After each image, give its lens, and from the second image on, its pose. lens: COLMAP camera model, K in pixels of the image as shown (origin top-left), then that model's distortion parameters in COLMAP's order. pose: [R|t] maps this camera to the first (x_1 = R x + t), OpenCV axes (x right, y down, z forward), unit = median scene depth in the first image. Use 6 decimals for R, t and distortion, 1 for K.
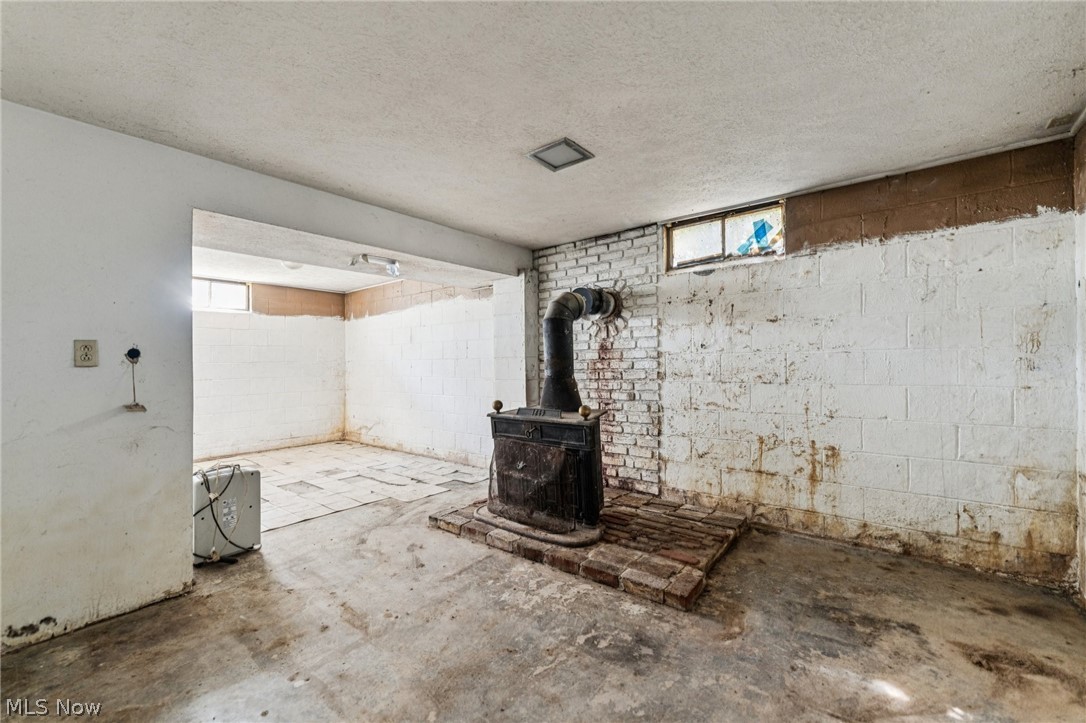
lens RADIAL K [[450.0, 0, 542.6], [0, 450.0, 359.2], [0, 0, 1]] dist [0.000065, -0.000157]
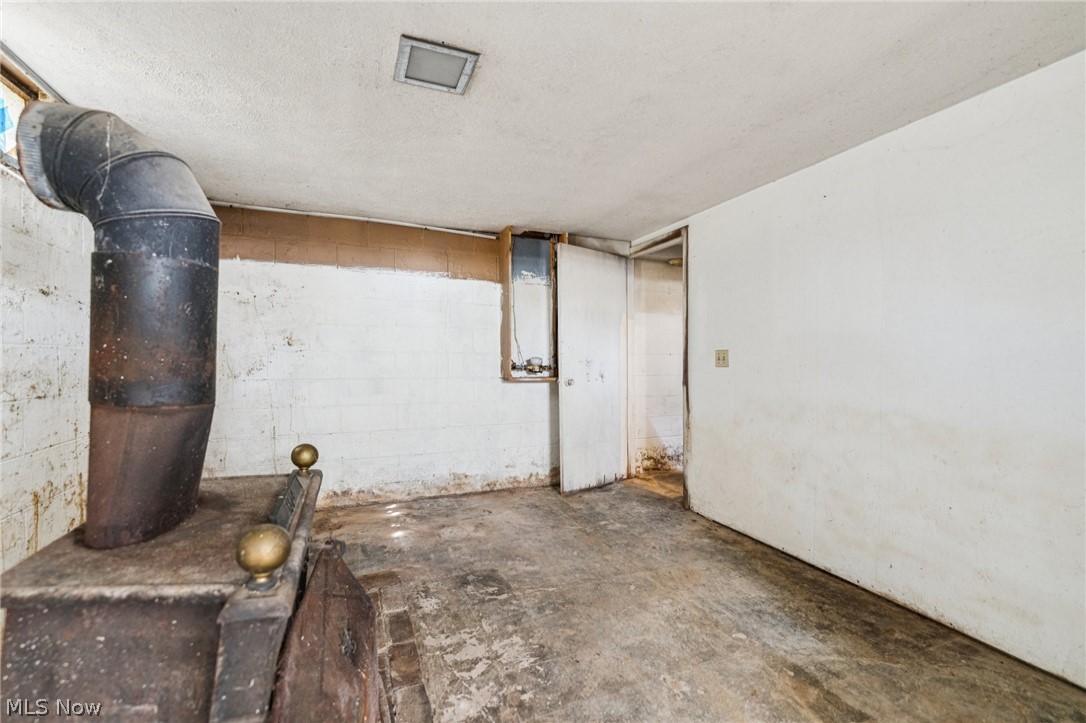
lens RADIAL K [[450.0, 0, 542.6], [0, 450.0, 359.2], [0, 0, 1]] dist [0.000065, -0.000157]
pose [[-0.872244, 0.007610, 0.489012, -0.580238], [0.000880, 0.999902, -0.013992, 0.020522], [-0.489070, -0.011774, -0.872165, 1.972280]]
